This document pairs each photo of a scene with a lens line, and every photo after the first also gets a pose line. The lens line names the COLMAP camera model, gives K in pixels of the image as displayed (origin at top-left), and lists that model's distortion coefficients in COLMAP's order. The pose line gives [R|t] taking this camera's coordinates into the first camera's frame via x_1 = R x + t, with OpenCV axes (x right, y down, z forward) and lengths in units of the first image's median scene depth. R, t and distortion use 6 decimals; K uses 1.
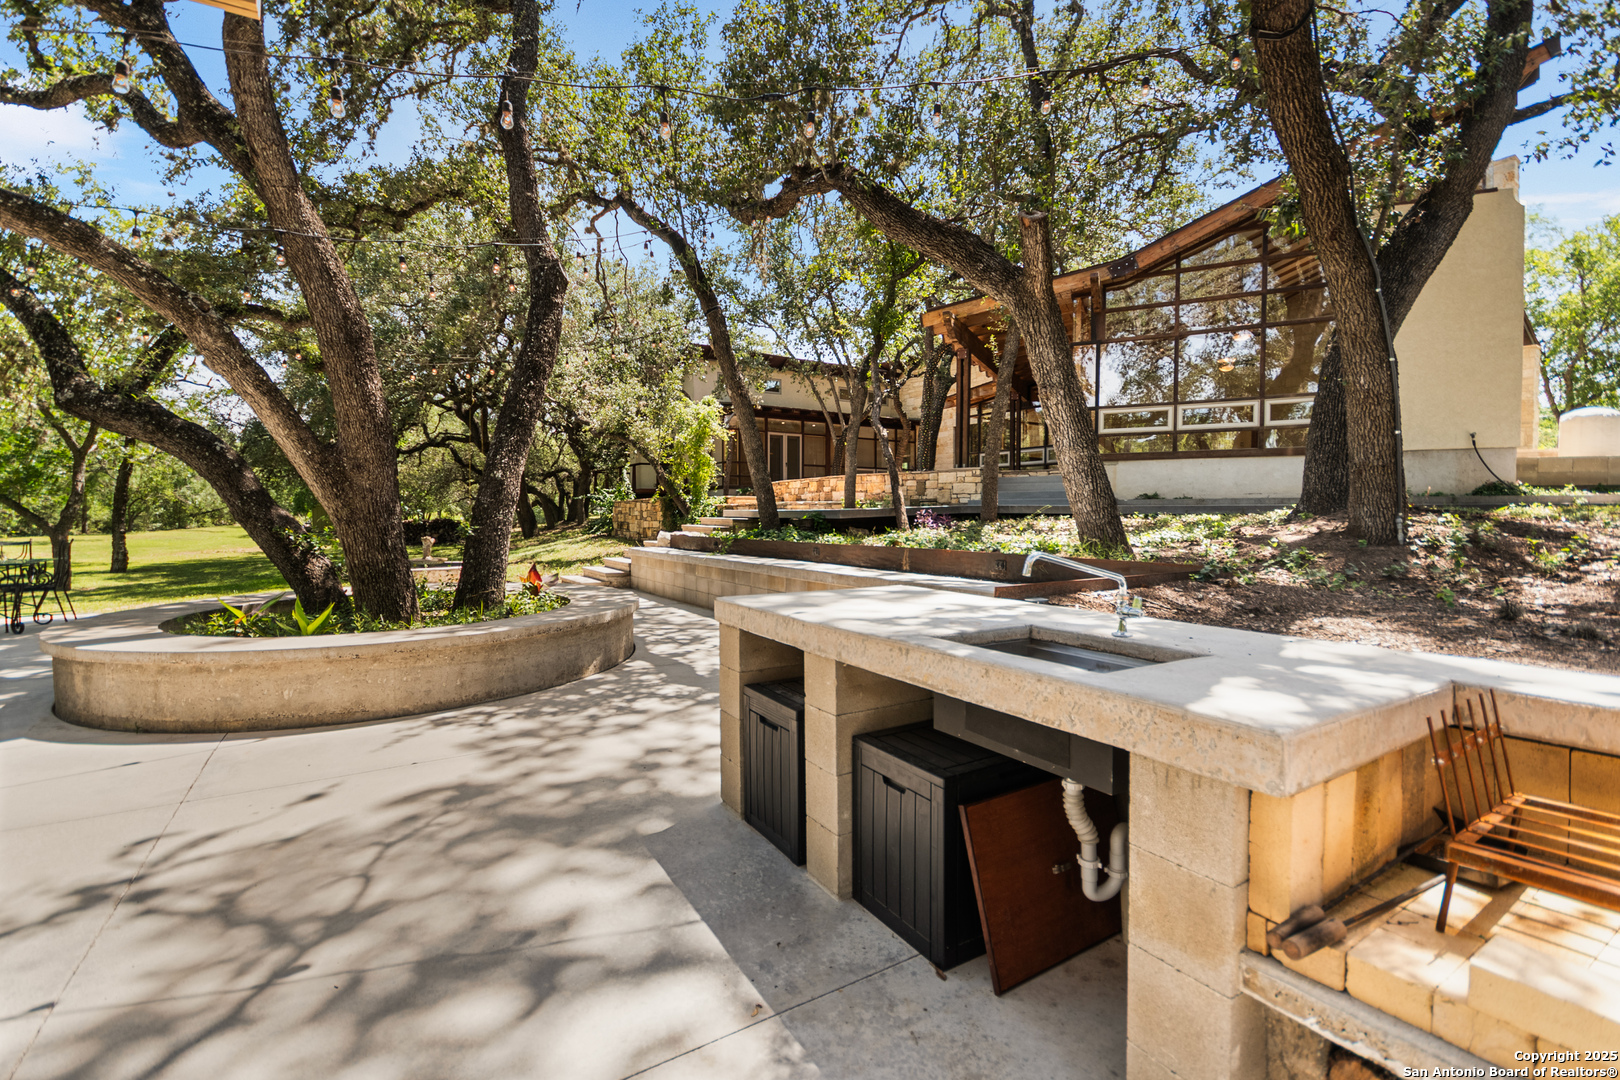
lens RADIAL K [[716.1, 0, 803.5], [0, 716.1, 539.7], [0, 0, 1]] dist [-0.001527, -0.004453]
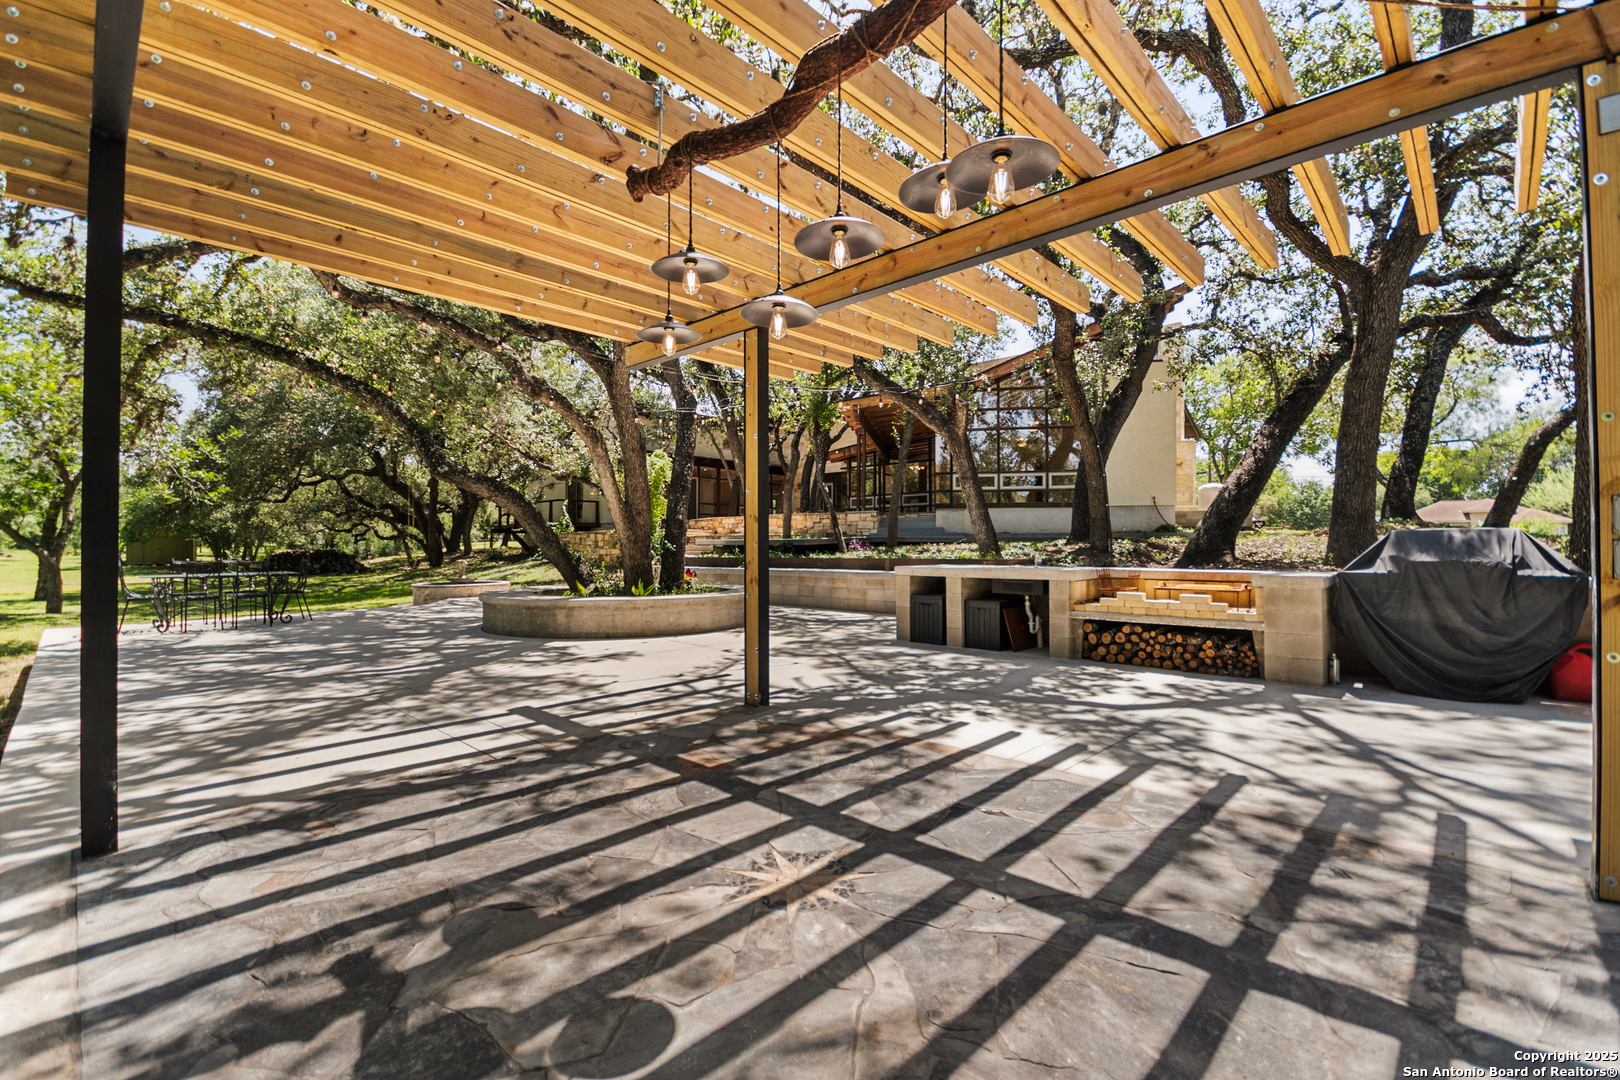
lens RADIAL K [[716.1, 0, 803.6], [0, 716.1, 540.1], [0, 0, 1]] dist [-0.001527, -0.004453]
pose [[0.967331, 0.002188, 0.253506, -0.319649], [0.009314, 0.998981, -0.044165, 0.026071], [-0.253345, 0.045083, 0.966325, -0.443521]]
